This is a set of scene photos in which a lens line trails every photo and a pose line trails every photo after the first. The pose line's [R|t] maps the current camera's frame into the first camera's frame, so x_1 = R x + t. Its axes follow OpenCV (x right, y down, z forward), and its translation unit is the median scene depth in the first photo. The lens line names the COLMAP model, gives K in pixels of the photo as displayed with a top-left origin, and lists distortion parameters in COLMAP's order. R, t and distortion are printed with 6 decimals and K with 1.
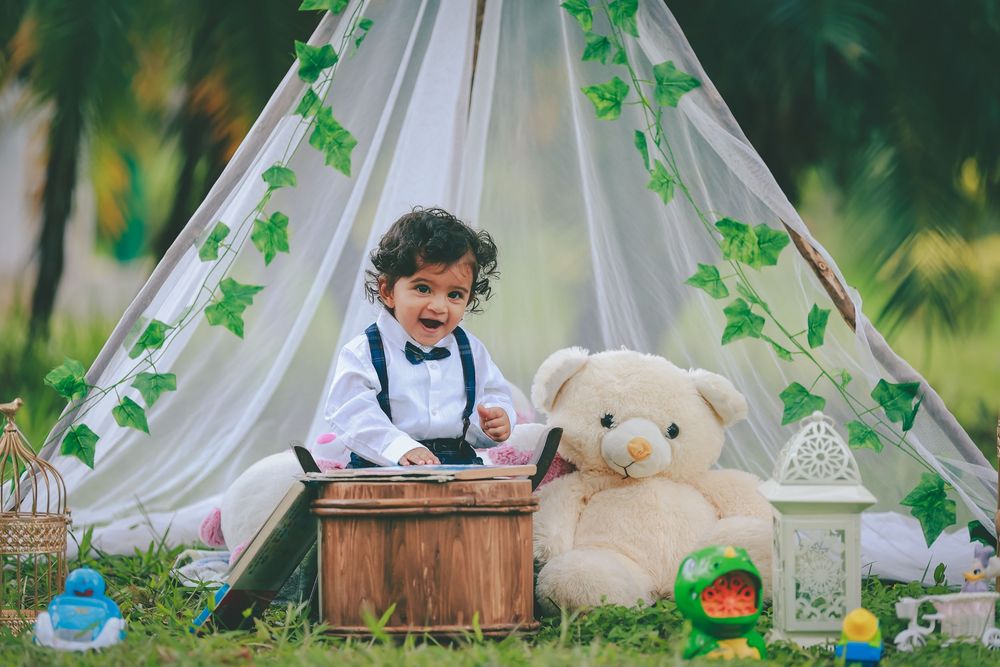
lens RADIAL K [[5357.2, 0, 500.0], [0, 5357.2, 333.5], [0, 0, 1]] dist [-0.246983, -28.848239]
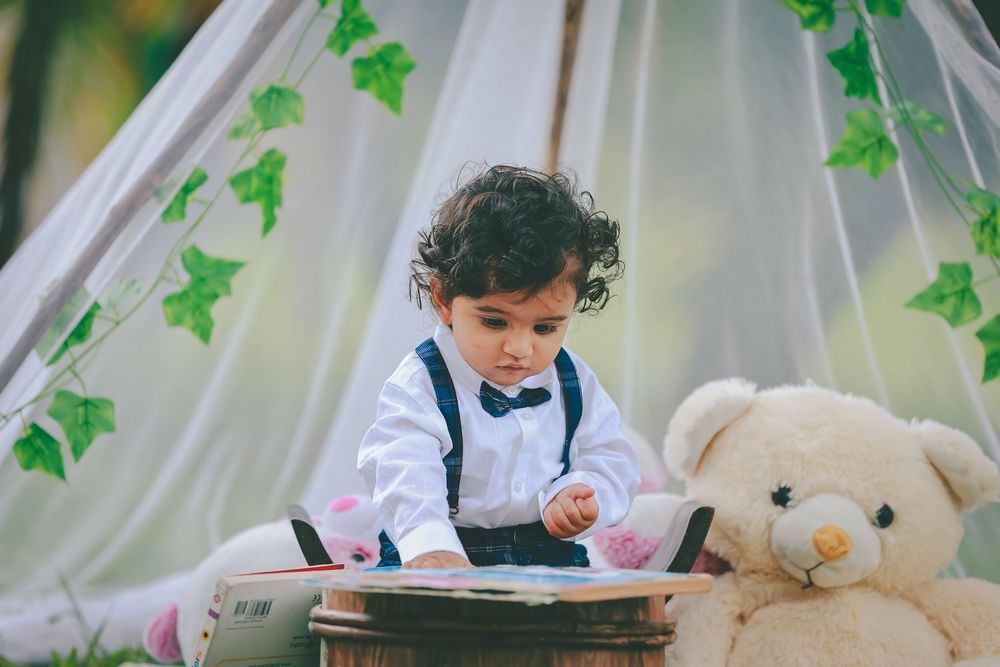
lens RADIAL K [[5724.1, 0, 500.0], [0, 5724.1, 333.5], [0, 0, 1]] dist [1.731475, -3.720076]
pose [[0.999190, 0.037772, -0.013866, -0.004892], [-0.037790, 0.999285, -0.001030, -0.001180], [0.013818, 0.001553, 0.999903, 0.310585]]
